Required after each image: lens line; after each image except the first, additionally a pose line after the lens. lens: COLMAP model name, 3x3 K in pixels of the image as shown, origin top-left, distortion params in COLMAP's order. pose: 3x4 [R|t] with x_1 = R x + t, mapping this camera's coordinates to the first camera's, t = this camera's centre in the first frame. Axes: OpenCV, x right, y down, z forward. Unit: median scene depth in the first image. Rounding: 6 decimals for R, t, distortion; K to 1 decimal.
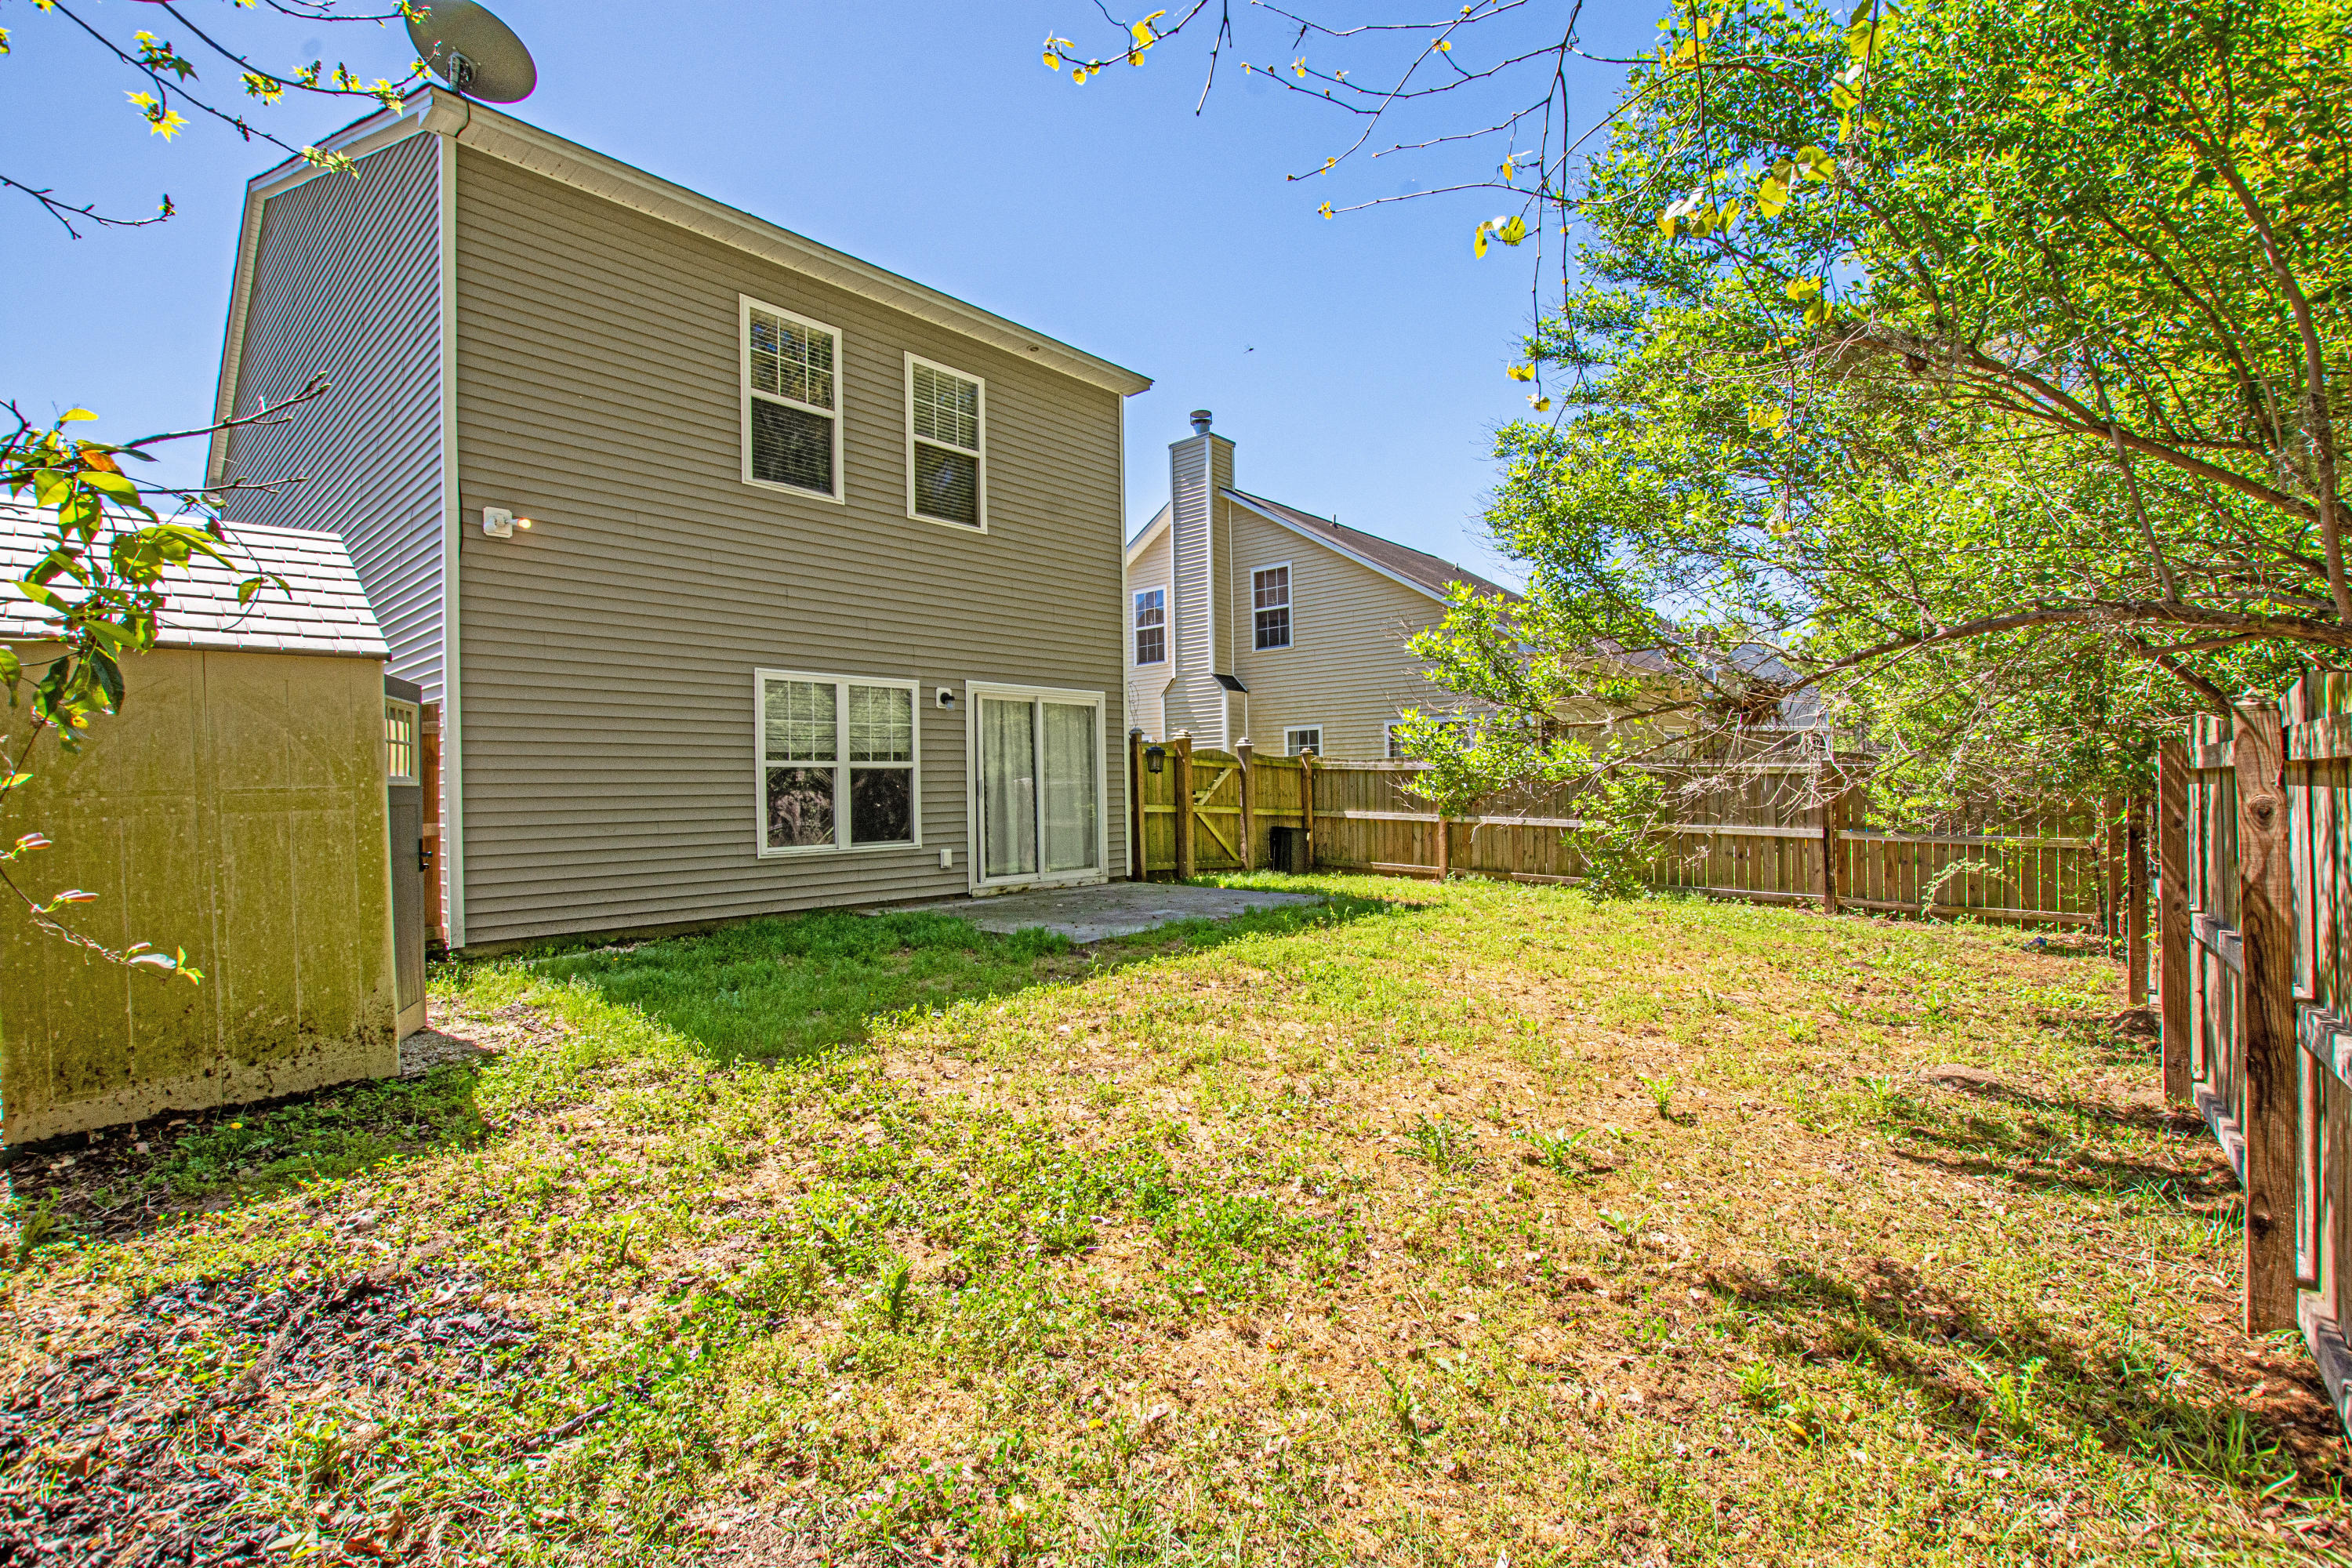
lens RADIAL K [[1036.3, 0, 1176.8], [0, 1036.3, 796.3], [0, 0, 1]] dist [-0.040351, 0.012430]
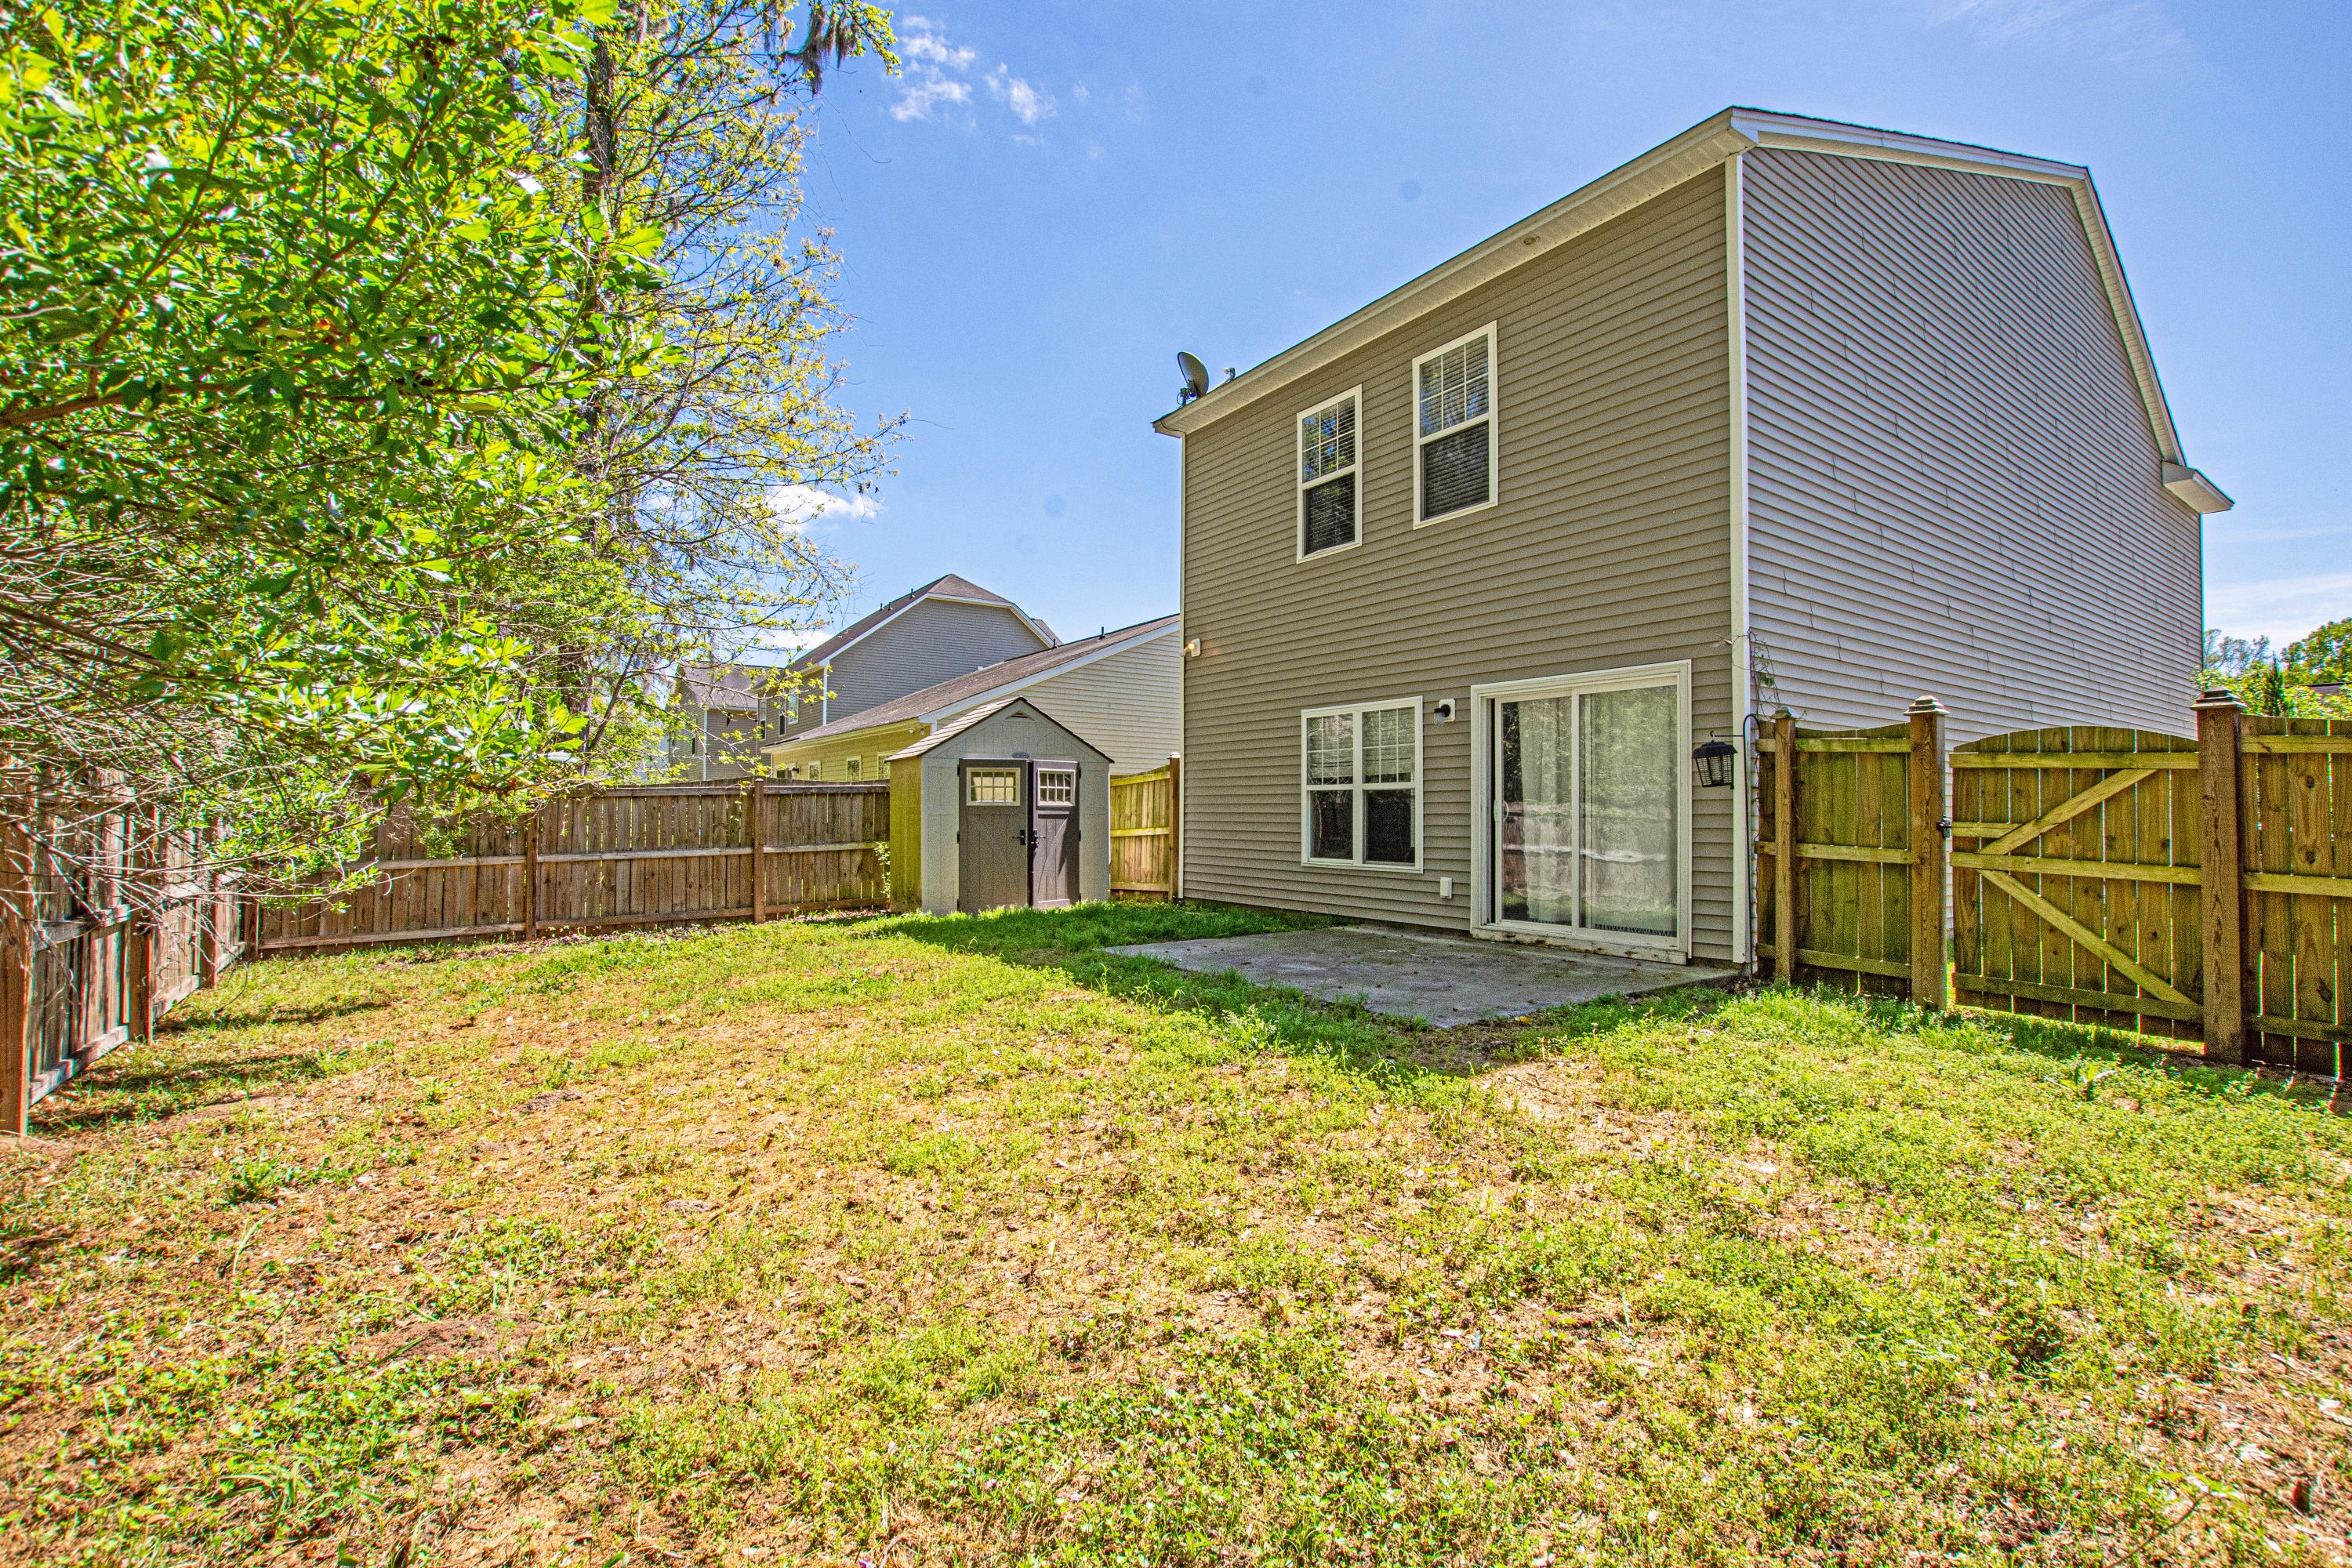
lens RADIAL K [[1036.3, 0, 1176.8], [0, 1036.3, 796.3], [0, 0, 1]] dist [-0.040351, 0.012430]
pose [[-0.241141, -0.000621, -0.970490, 0.727510], [-0.007536, 0.999971, 0.001232, -0.019745], [0.970461, 0.007611, -0.241138, 1.016112]]
